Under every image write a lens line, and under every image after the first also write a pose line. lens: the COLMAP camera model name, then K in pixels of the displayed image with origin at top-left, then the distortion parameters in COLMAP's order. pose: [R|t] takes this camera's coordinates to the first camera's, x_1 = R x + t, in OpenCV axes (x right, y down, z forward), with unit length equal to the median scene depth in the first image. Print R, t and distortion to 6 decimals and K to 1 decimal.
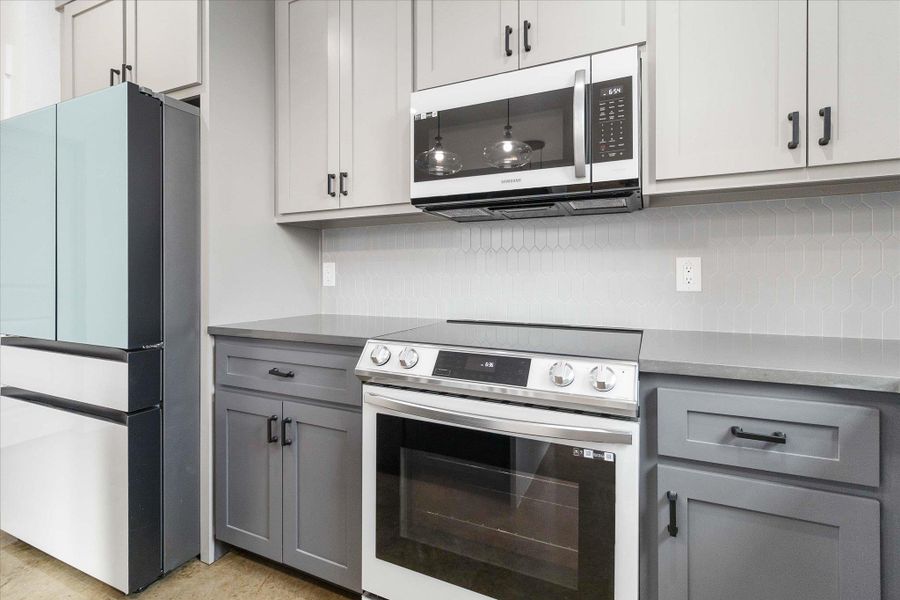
lens RADIAL K [[428.0, 0, 449.4], [0, 428.0, 275.6], [0, 0, 1]] dist [0.002776, 0.000611]
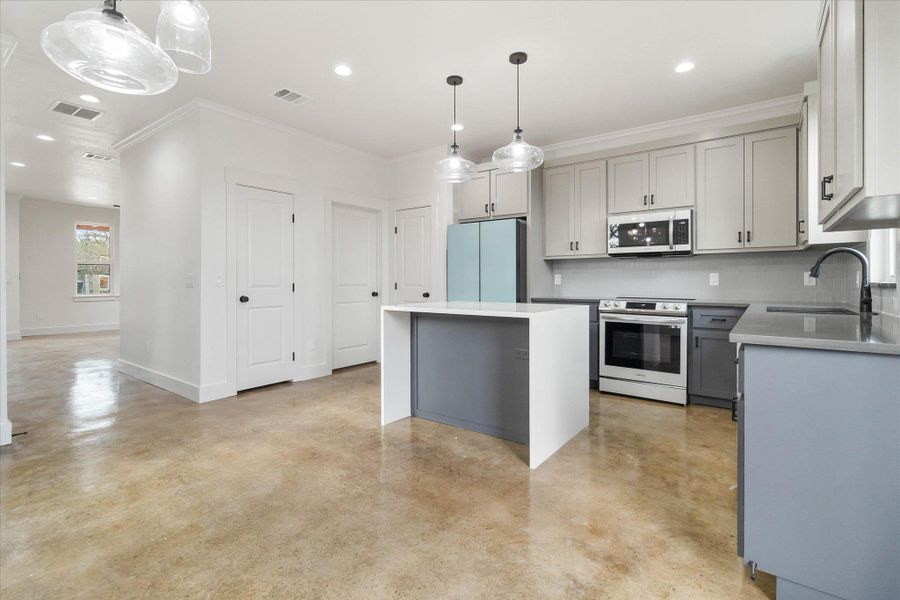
lens RADIAL K [[417.7, 0, 452.6], [0, 417.7, 281.1], [0, 0, 1]] dist [0.000647, 0.000223]
pose [[0.979282, -0.000963, -0.202497, -0.678626], [0.002101, 0.999983, 0.005408, -0.013137], [0.202489, -0.005722, 0.979268, -2.442729]]
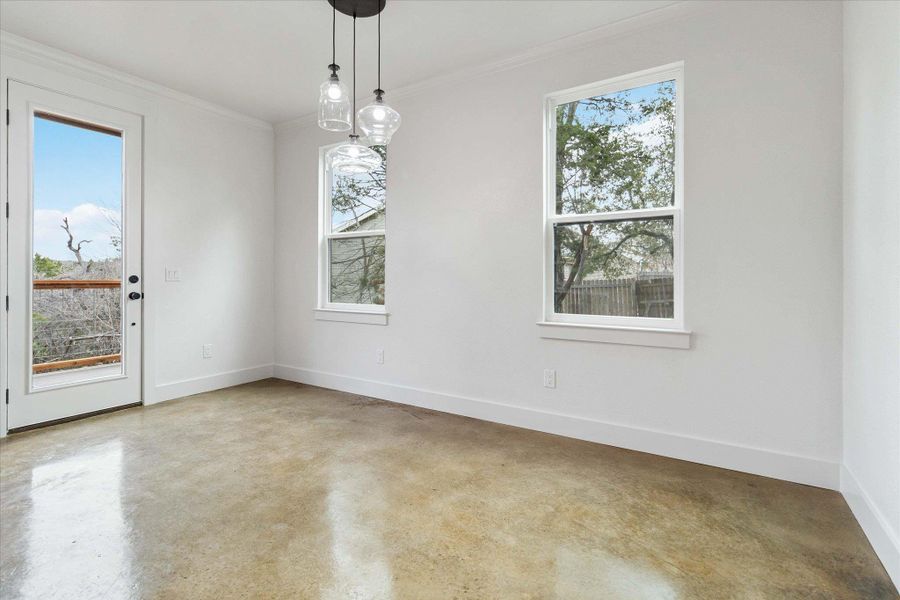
lens RADIAL K [[423.7, 0, 450.1], [0, 423.7, 280.8], [0, 0, 1]] dist [0.001680, 0.000046]
pose [[-0.992110, -0.003310, 0.125323, -2.491316], [-0.003415, 0.999994, -0.000620, 0.014878], [-0.125320, -0.001043, -0.992116, 0.459620]]
